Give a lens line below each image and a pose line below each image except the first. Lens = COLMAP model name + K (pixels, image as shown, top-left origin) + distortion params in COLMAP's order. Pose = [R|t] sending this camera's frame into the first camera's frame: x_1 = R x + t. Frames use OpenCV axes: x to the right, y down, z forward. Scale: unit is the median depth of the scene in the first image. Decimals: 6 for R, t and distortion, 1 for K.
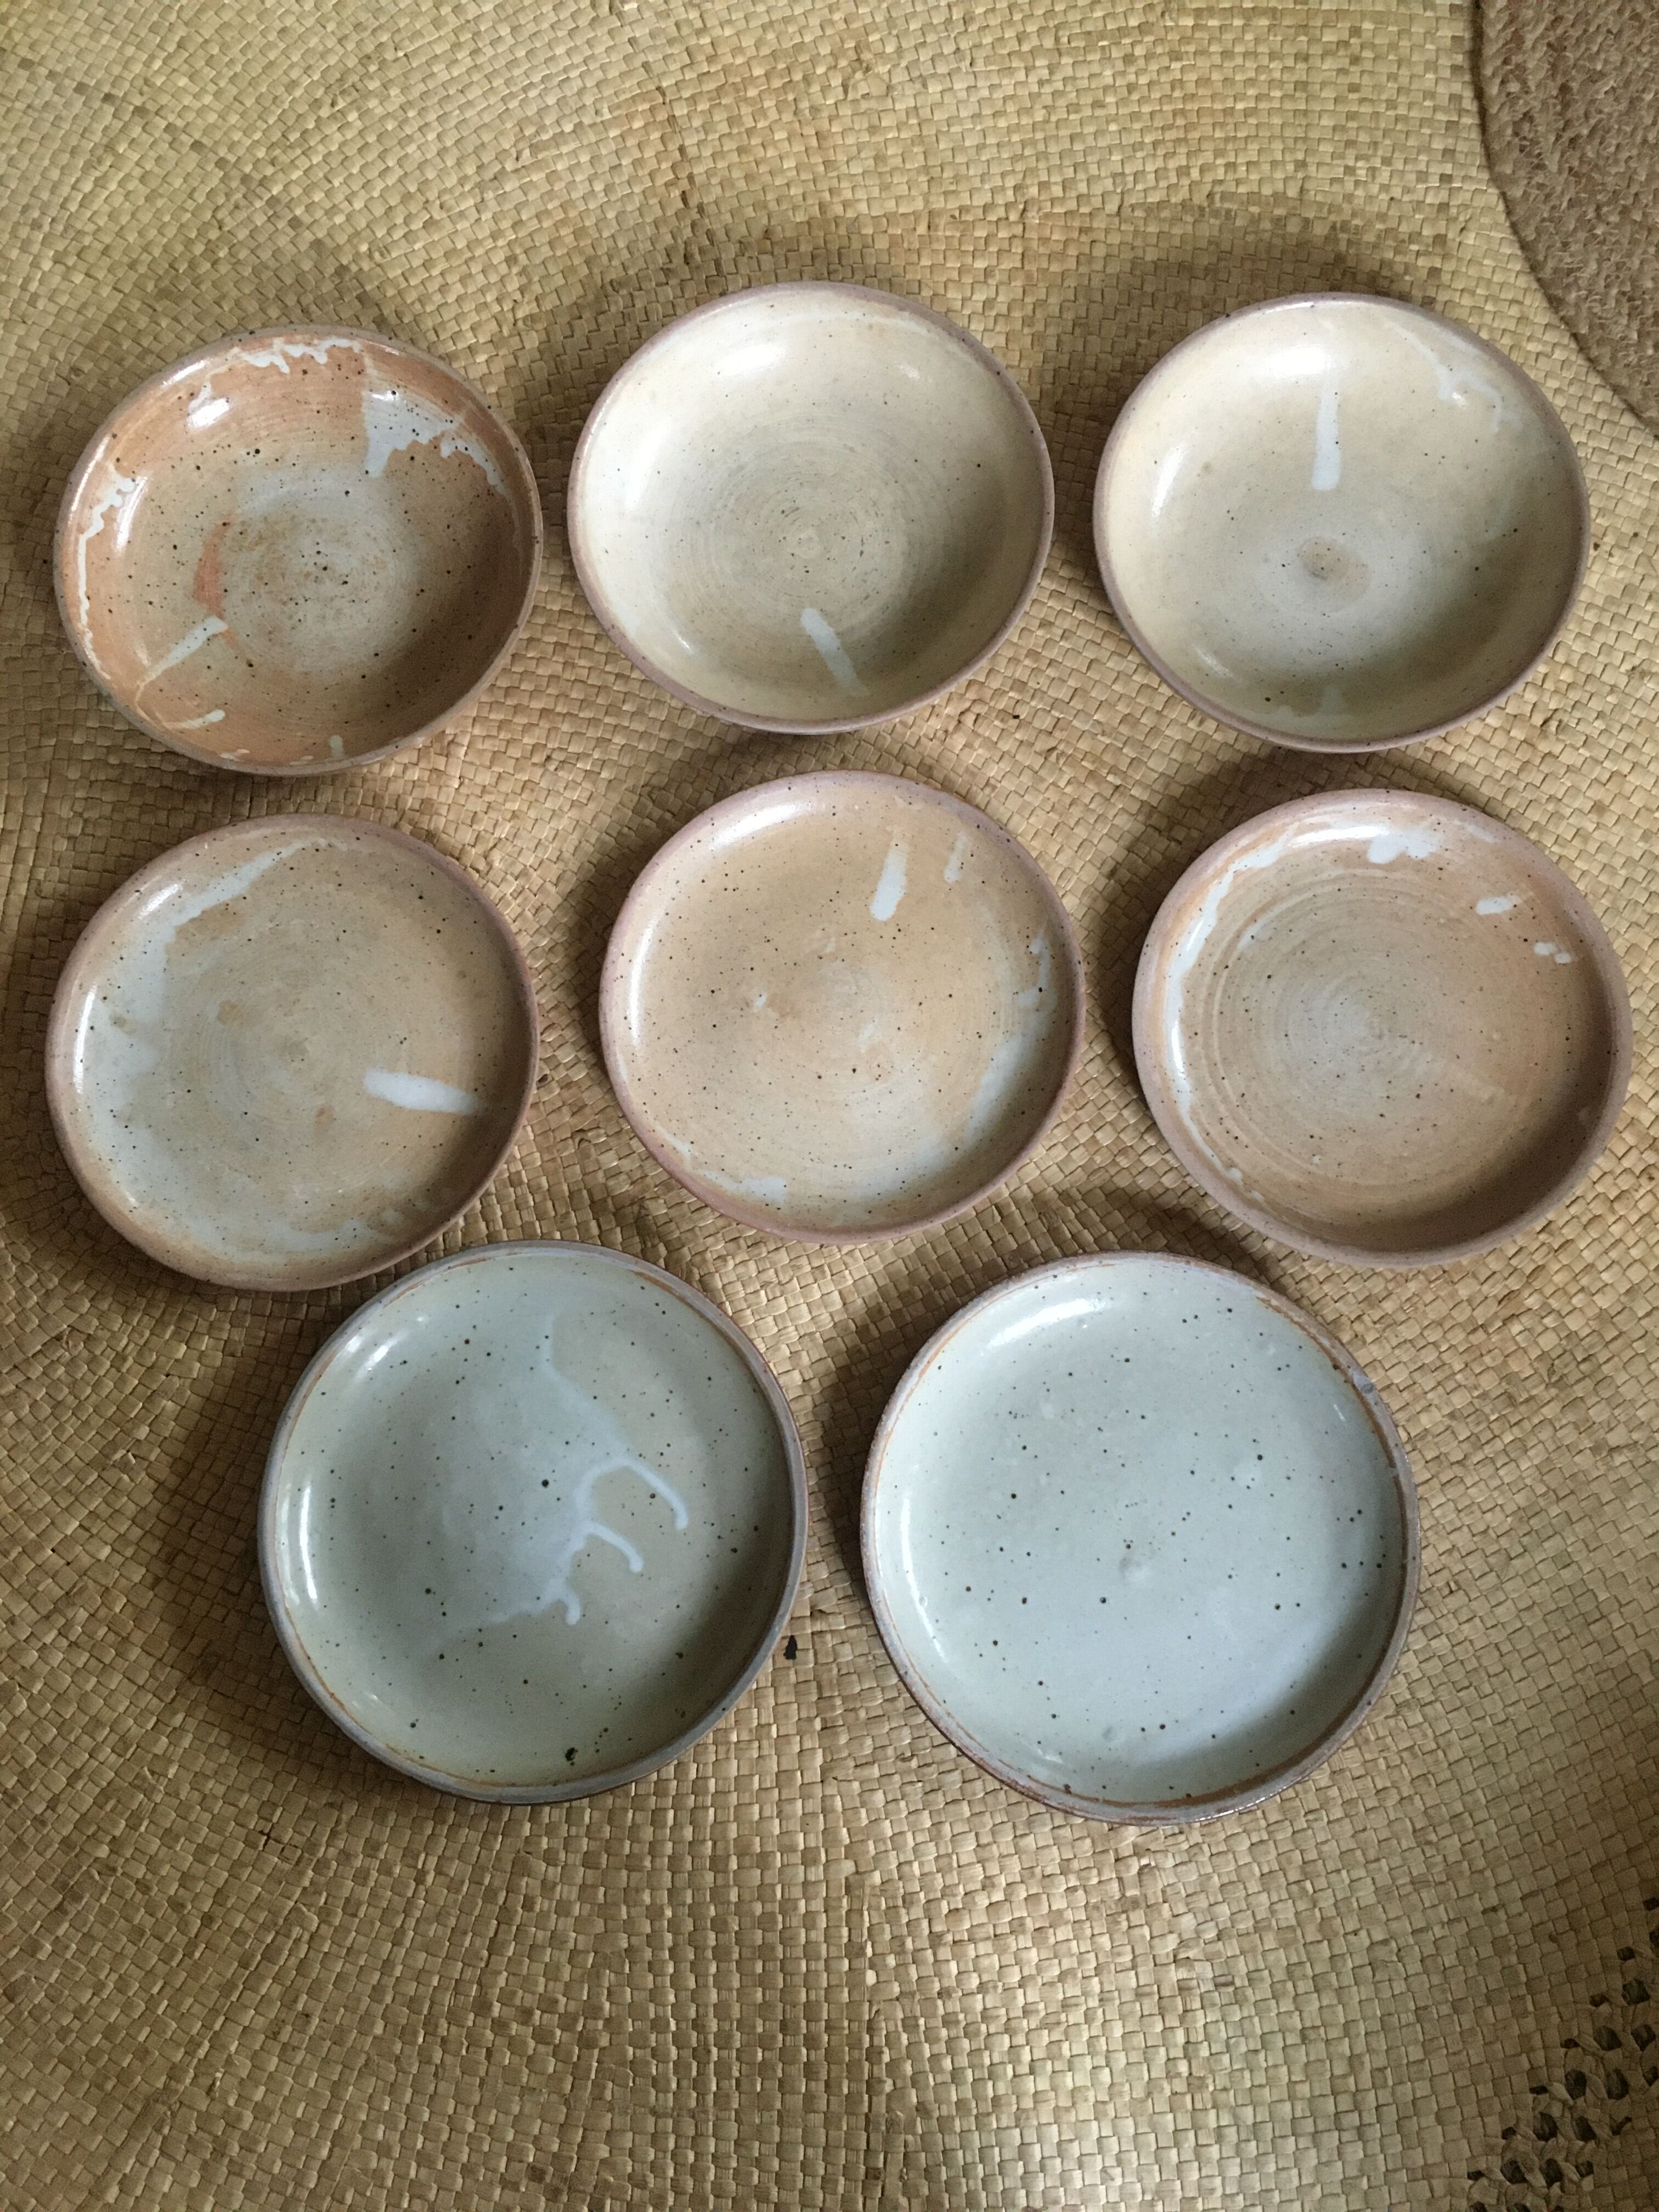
lens RADIAL K [[1855.8, 0, 838.7], [0, 1855.8, 1093.9], [0, 0, 1]] dist [0.065401, -0.100322]
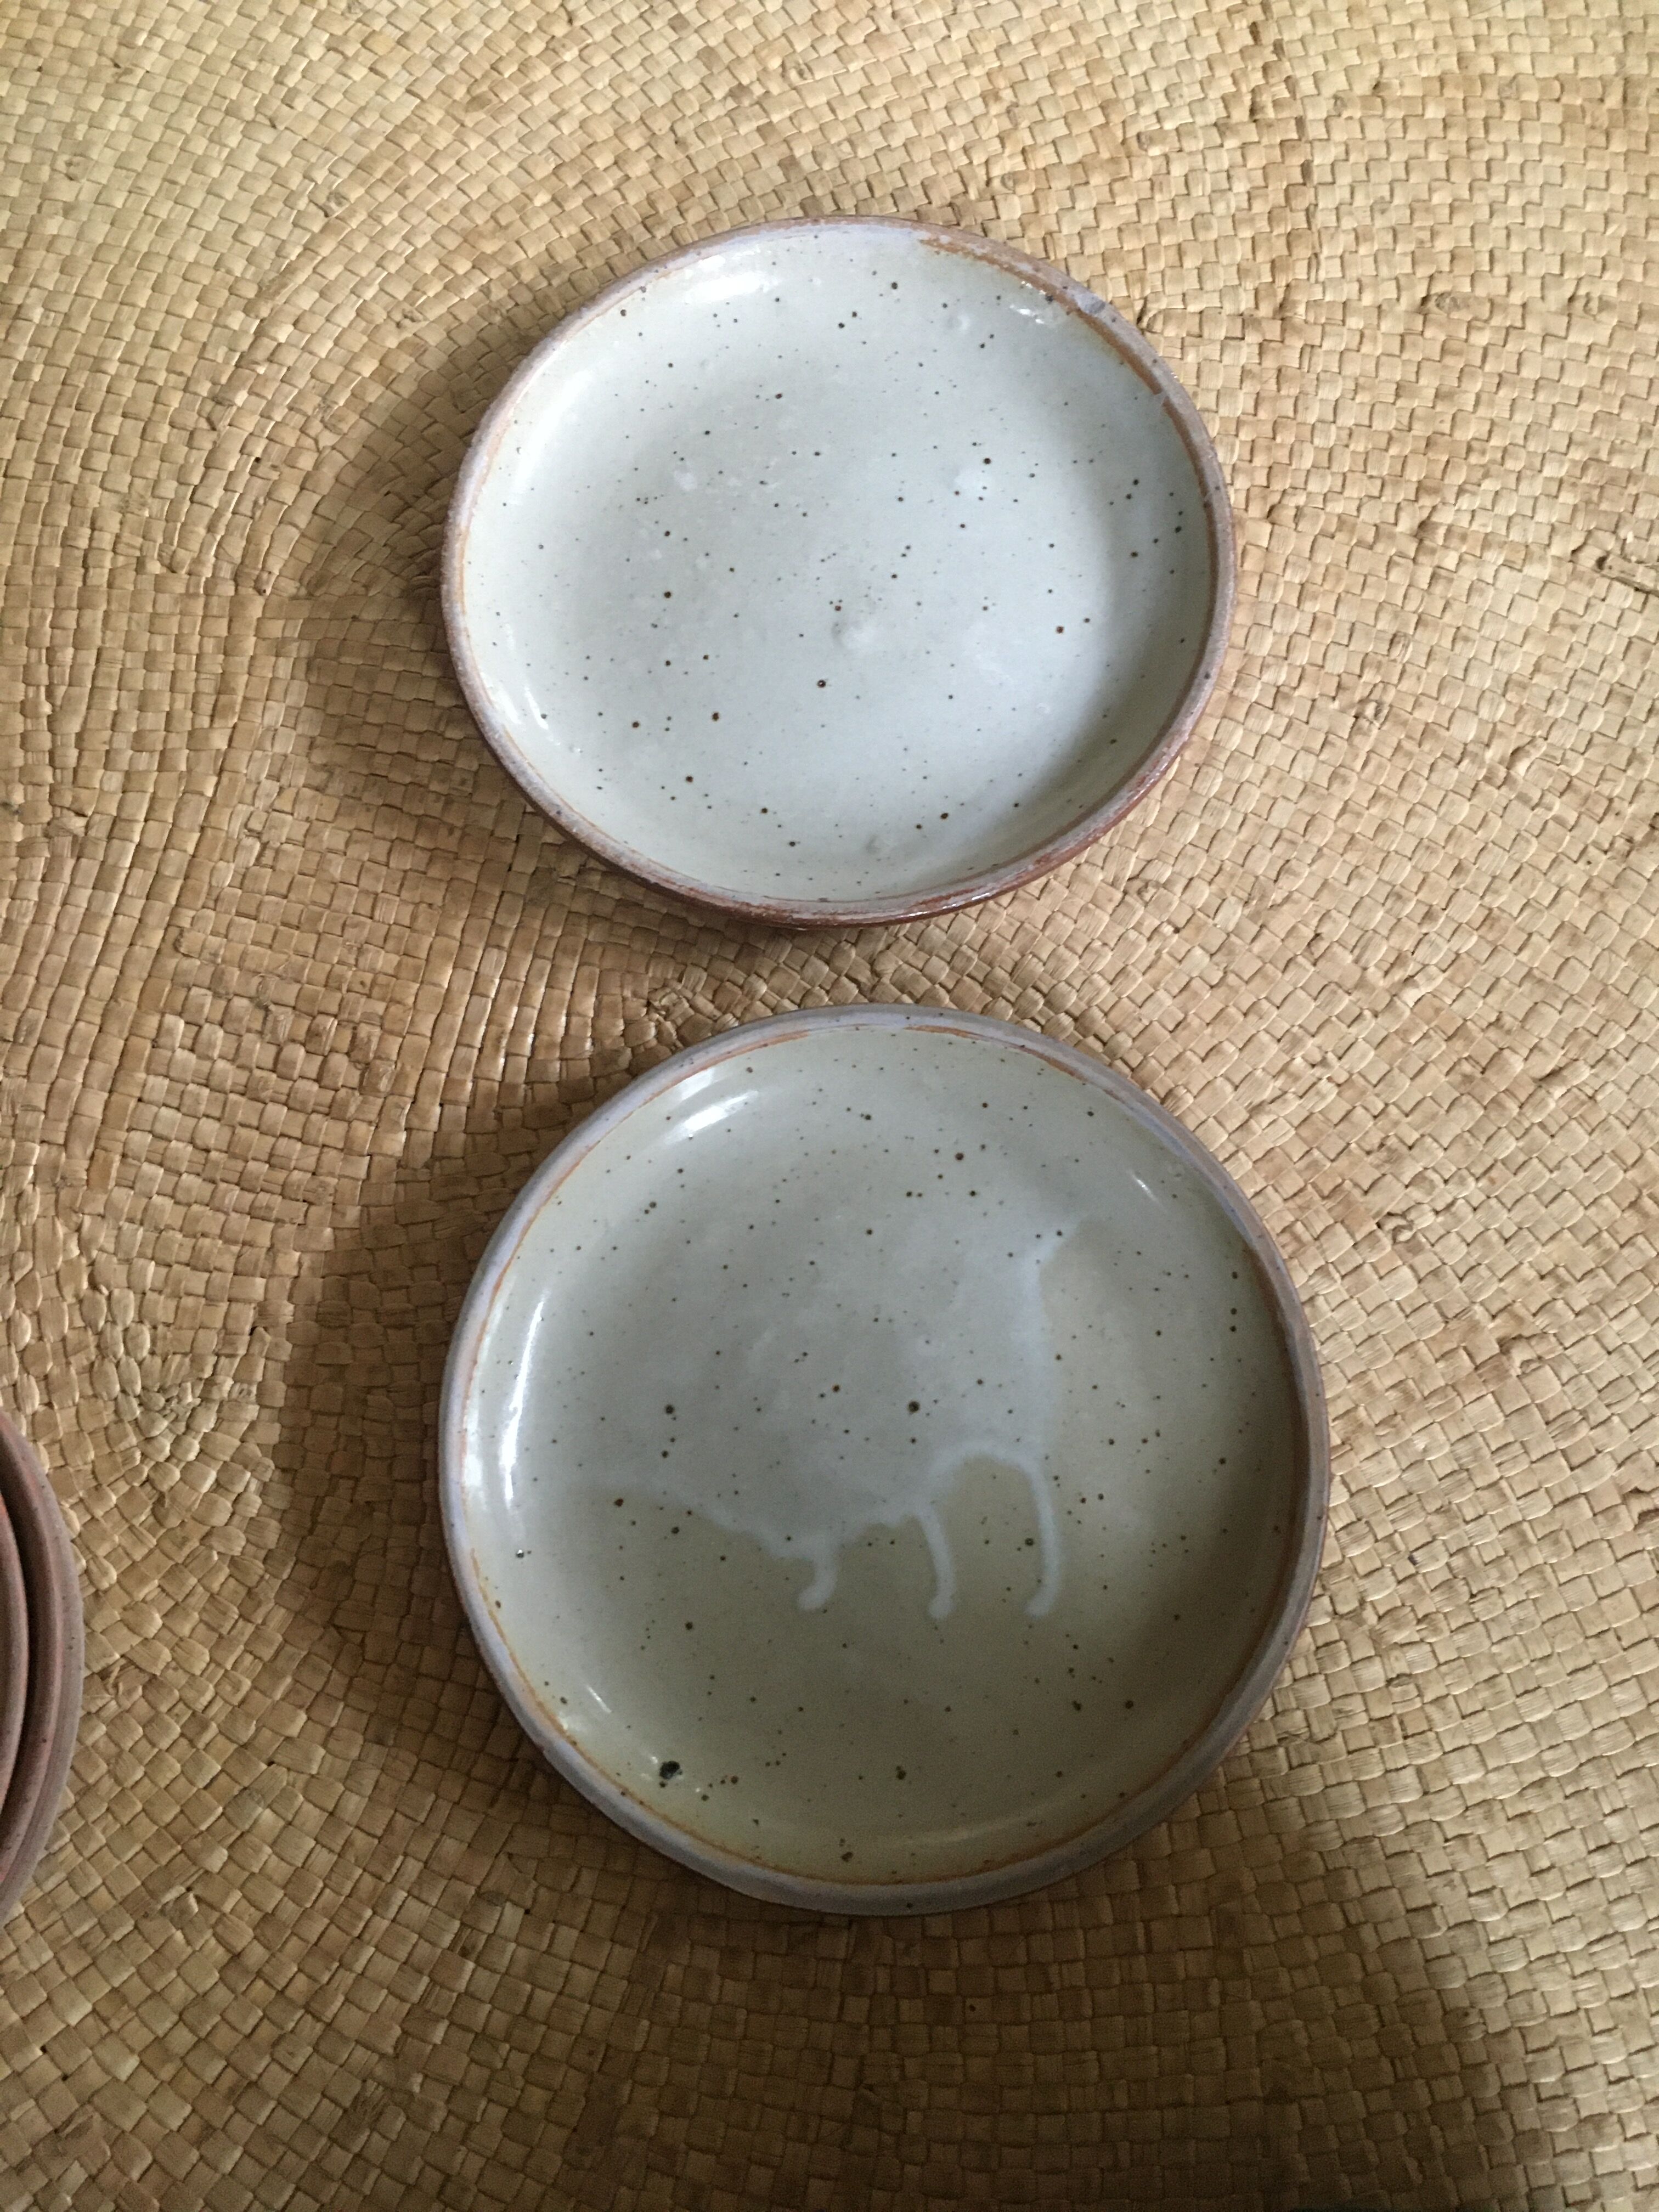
lens RADIAL K [[1855.8, 0, 843.2], [0, 1855.8, 1111.5], [0, 0, 1]] dist [0.065401, -0.100322]
pose [[0.991993, 0.110104, -0.061859, -0.145337], [-0.114284, 0.991071, -0.068681, -0.031592], [0.053745, 0.075201, 0.995719, 0.354653]]
